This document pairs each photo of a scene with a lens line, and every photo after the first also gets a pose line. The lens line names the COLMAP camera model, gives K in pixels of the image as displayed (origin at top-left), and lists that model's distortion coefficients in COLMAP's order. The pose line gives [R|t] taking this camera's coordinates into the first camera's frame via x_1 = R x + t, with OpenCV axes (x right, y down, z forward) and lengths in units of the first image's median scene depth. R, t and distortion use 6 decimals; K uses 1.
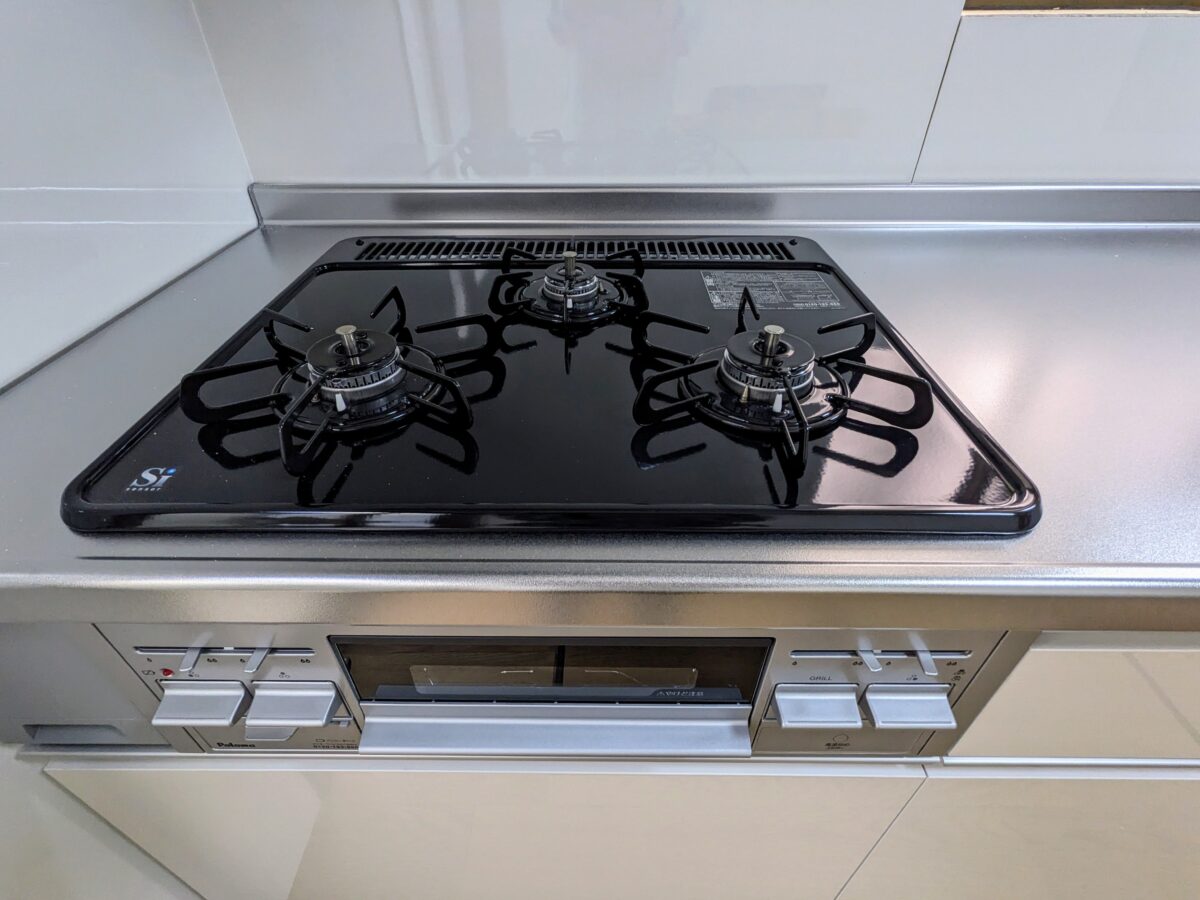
lens RADIAL K [[577.3, 0, 602.4], [0, 577.3, 444.0], [0, 0, 1]] dist [-0.003206, 0.000432]
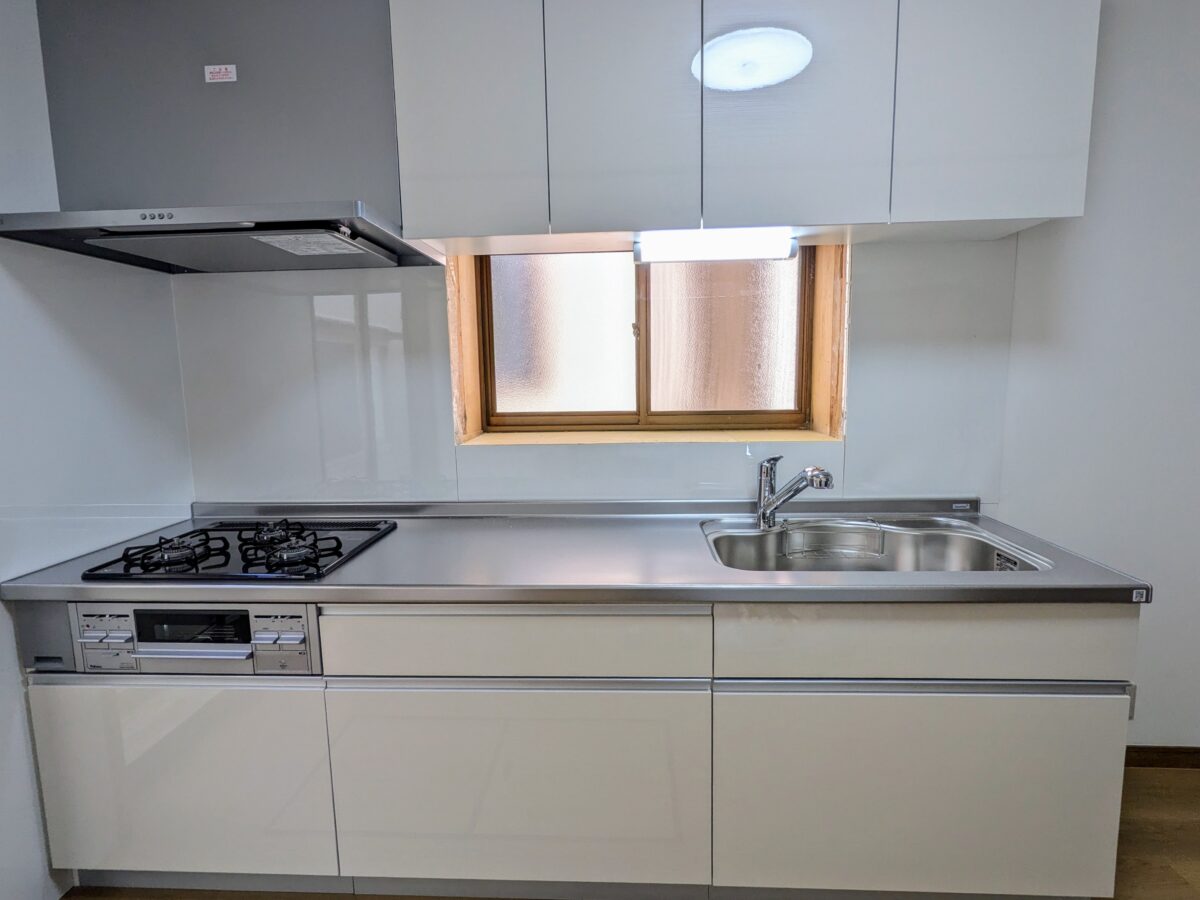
lens RADIAL K [[577.3, 0, 595.5], [0, 577.3, 446.0], [0, 0, 1]] dist [-0.003206, 0.000432]
pose [[0.999081, -0.005505, -0.042501, 2.415190], [-0.016676, 0.863629, -0.503852, 1.115648], [0.039479, 0.504097, 0.862744, -2.390971]]
